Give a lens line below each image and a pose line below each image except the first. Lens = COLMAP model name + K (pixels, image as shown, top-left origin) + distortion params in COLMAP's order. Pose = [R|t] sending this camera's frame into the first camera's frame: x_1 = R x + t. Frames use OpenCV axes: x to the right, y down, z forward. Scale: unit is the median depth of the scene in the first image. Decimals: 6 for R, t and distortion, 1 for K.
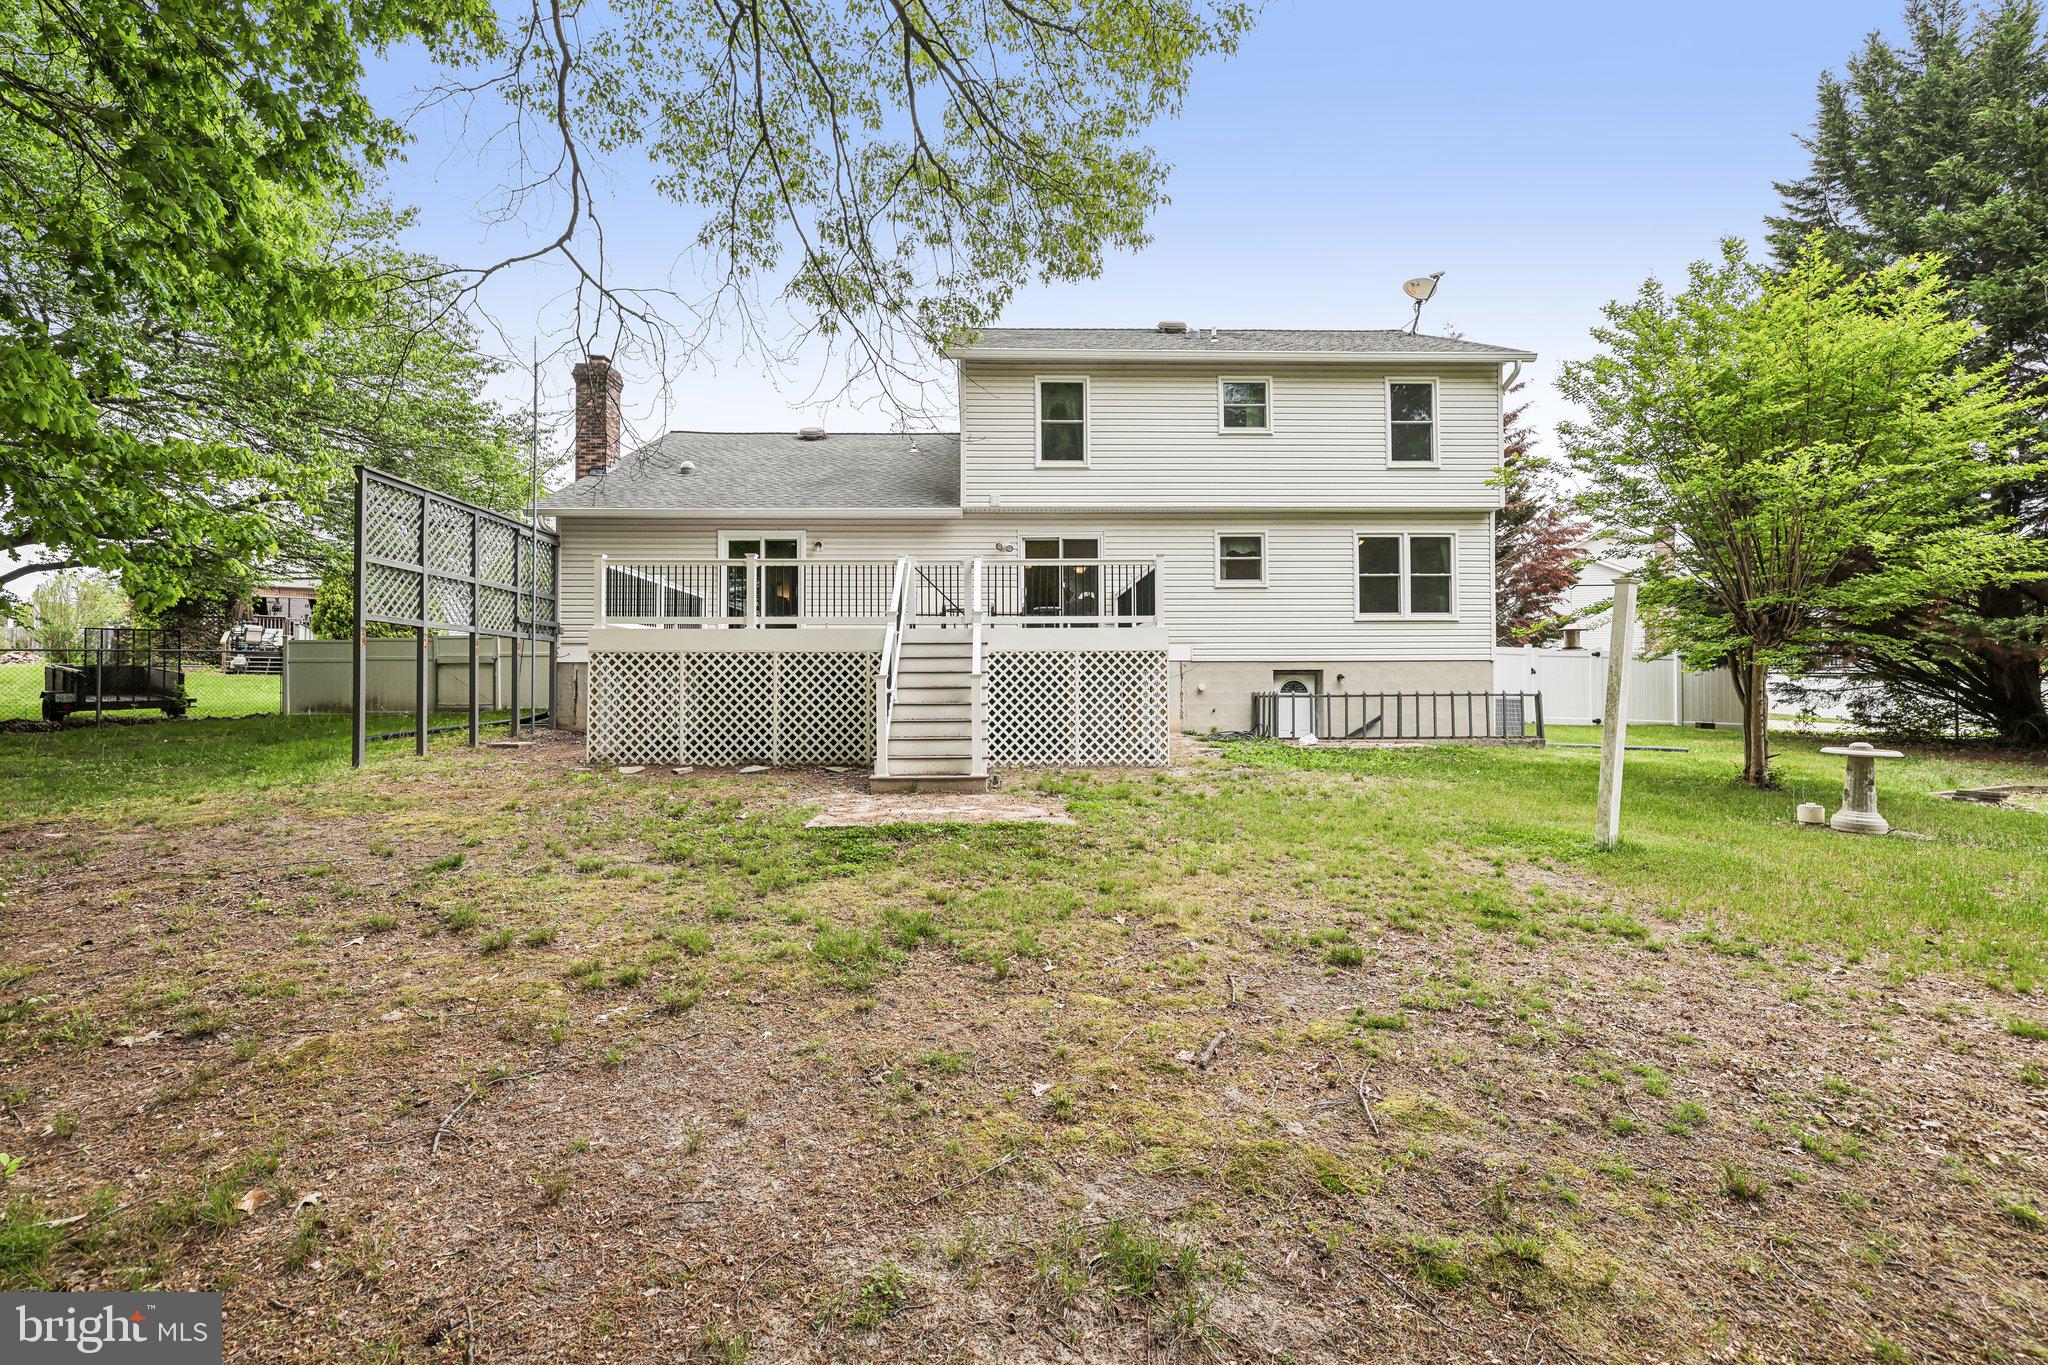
lens RADIAL K [[873.7, 0, 1024.0], [0, 873.7, 682.5], [0, 0, 1]] dist [0.000640, 0.000121]
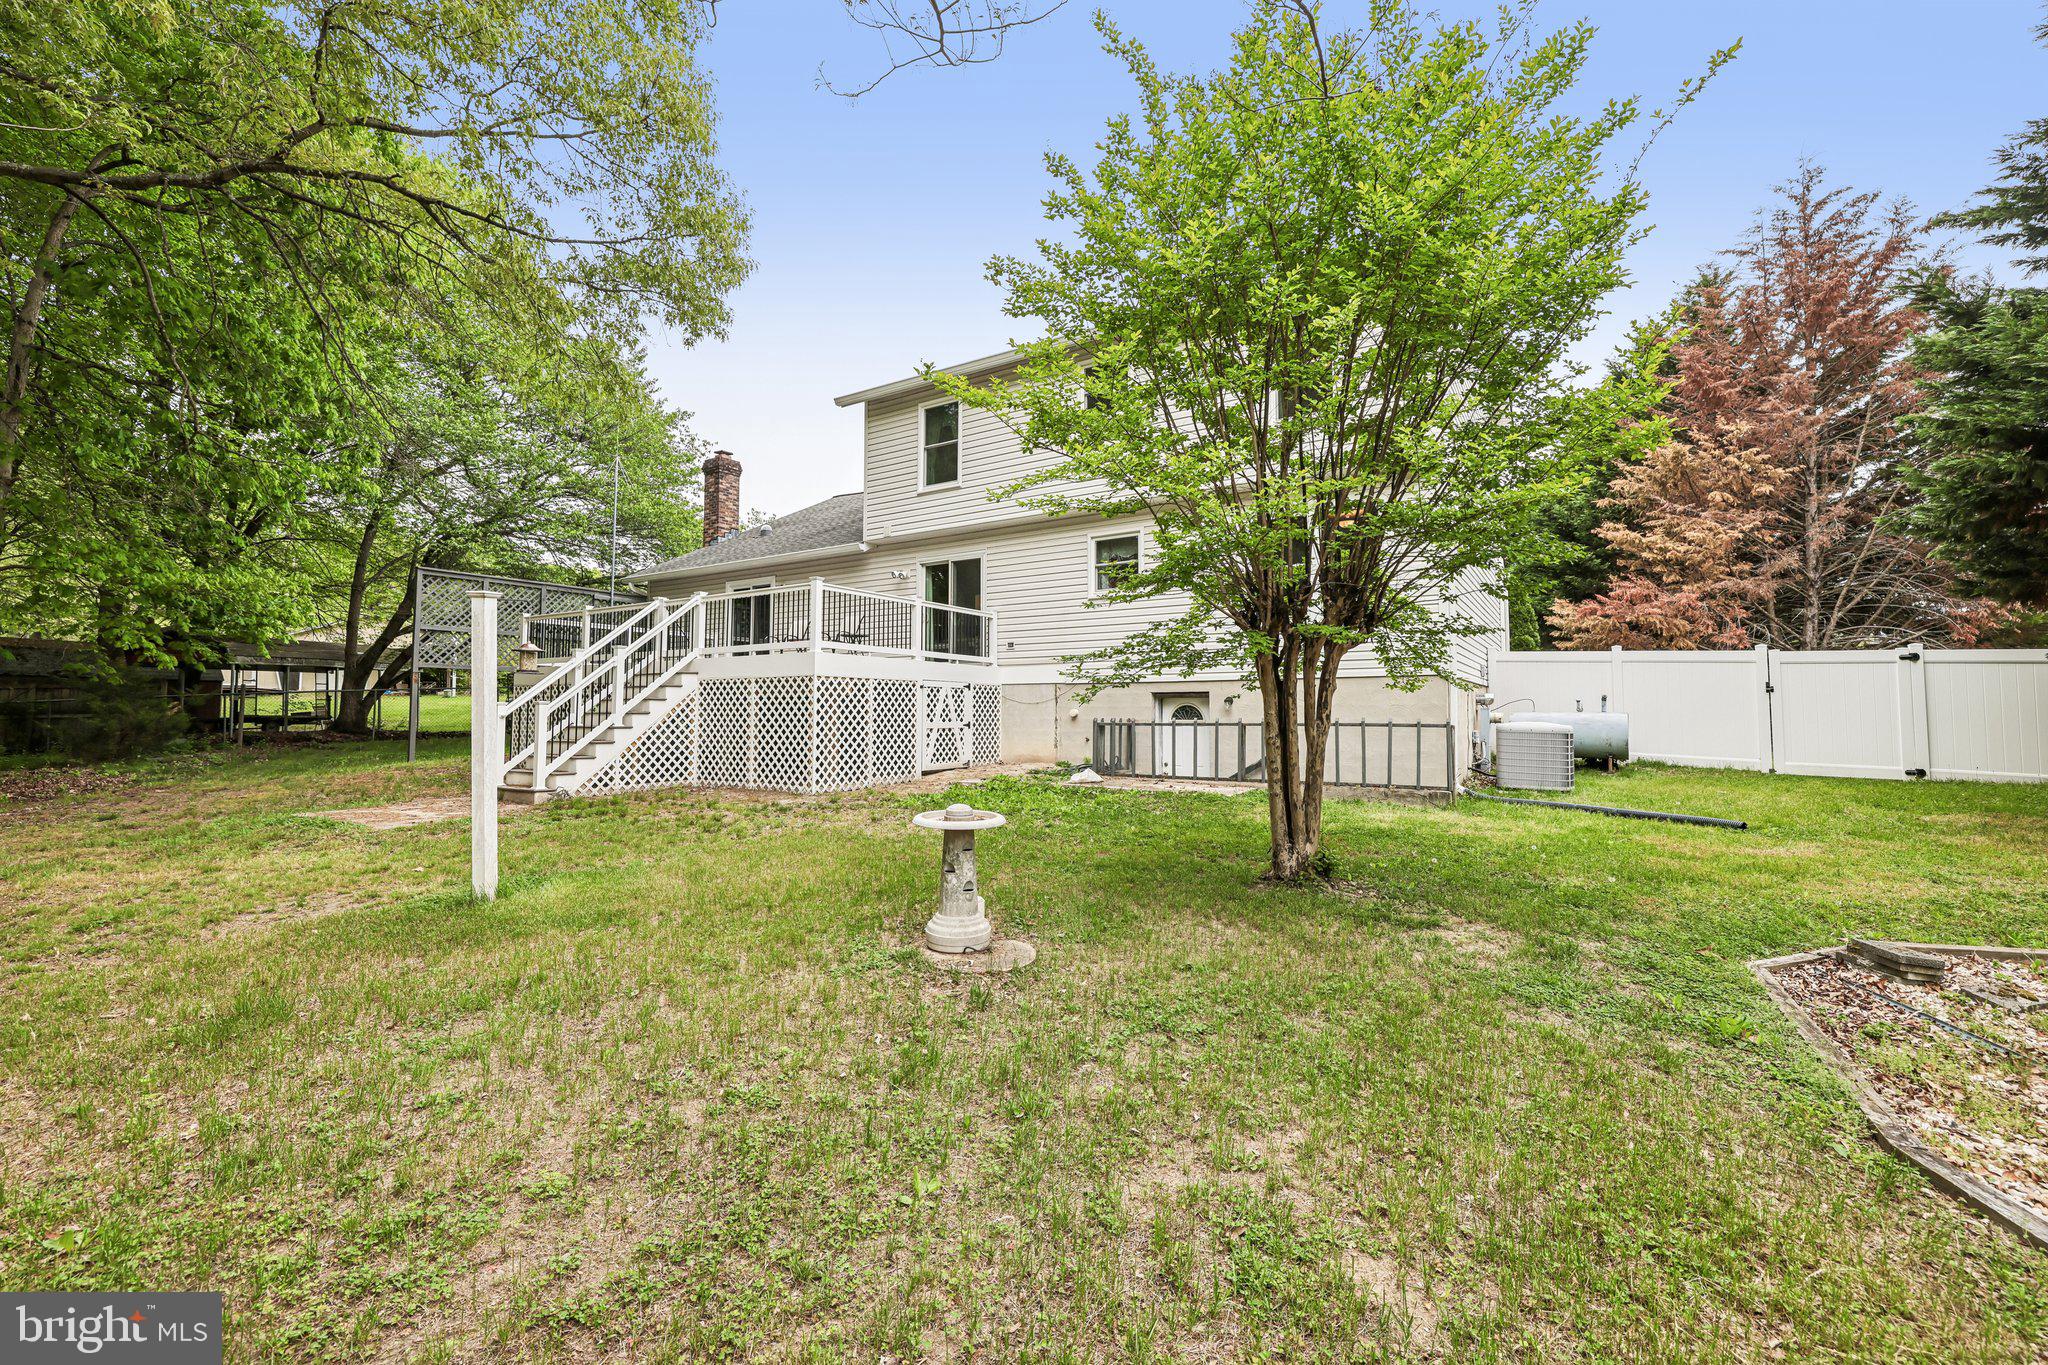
lens RADIAL K [[873.7, 0, 1024.0], [0, 873.7, 682.5], [0, 0, 1]] dist [0.000640, 0.000121]
pose [[0.820711, -0.016160, -0.571116, 0.695942], [0.001662, 0.999663, -0.025898, -0.002782], [0.571342, 0.020305, 0.820461, 0.249683]]
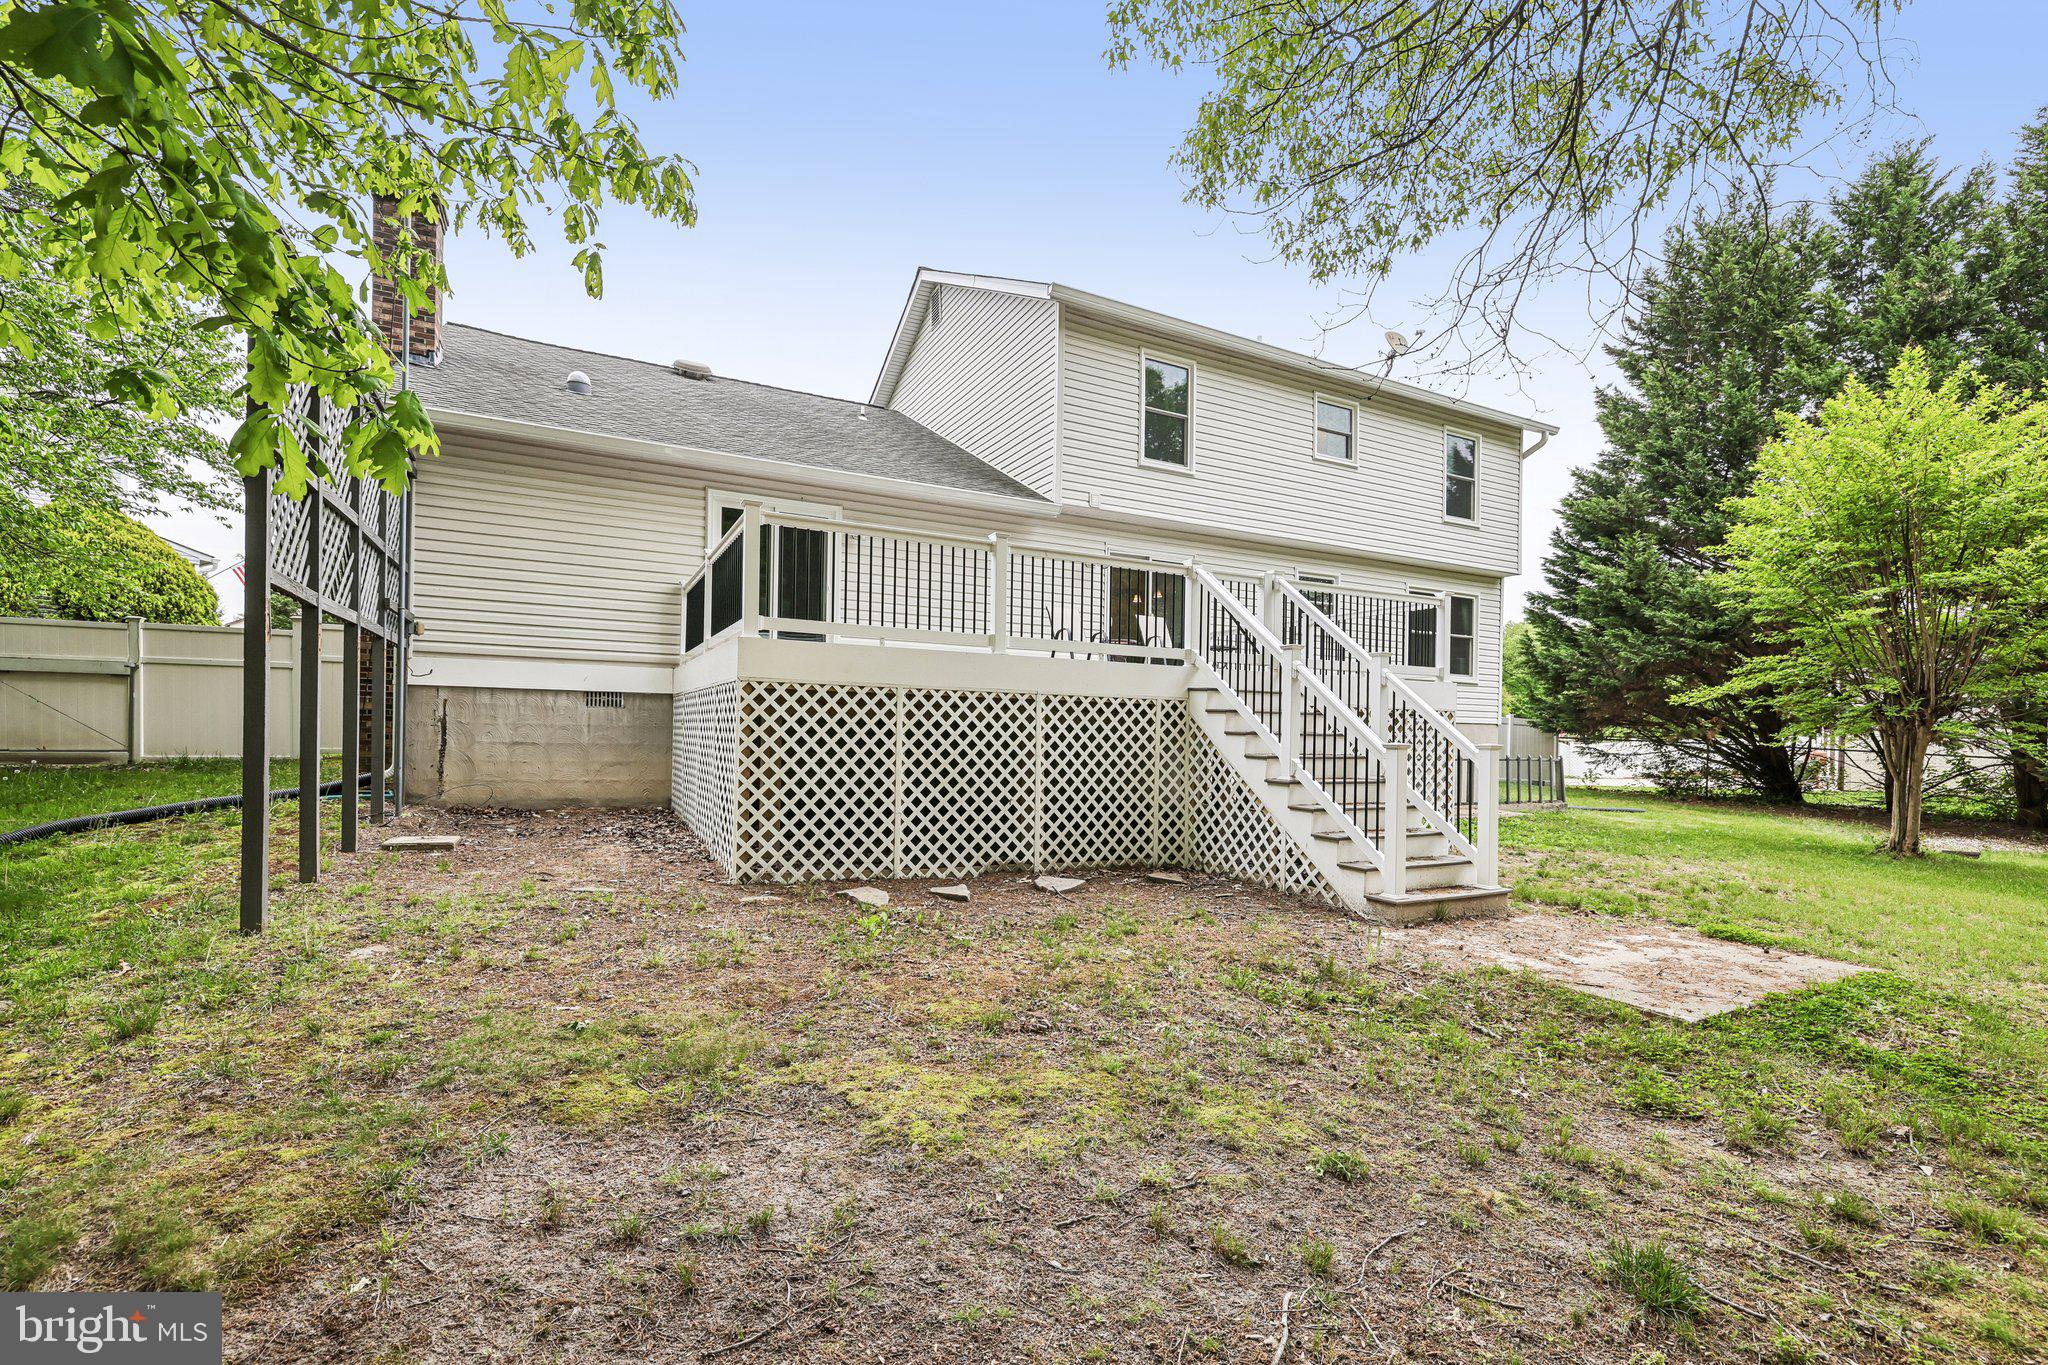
lens RADIAL K [[900.8, 0, 1023.6], [0, 900.8, 745.4], [0, 0, 1]] dist [-0.000290, -0.000033]
pose [[0.896590, 0.014401, 0.442627, -0.442767], [-0.025855, 0.999469, 0.019853, -0.007636], [-0.442106, -0.029244, 0.896486, 0.316044]]
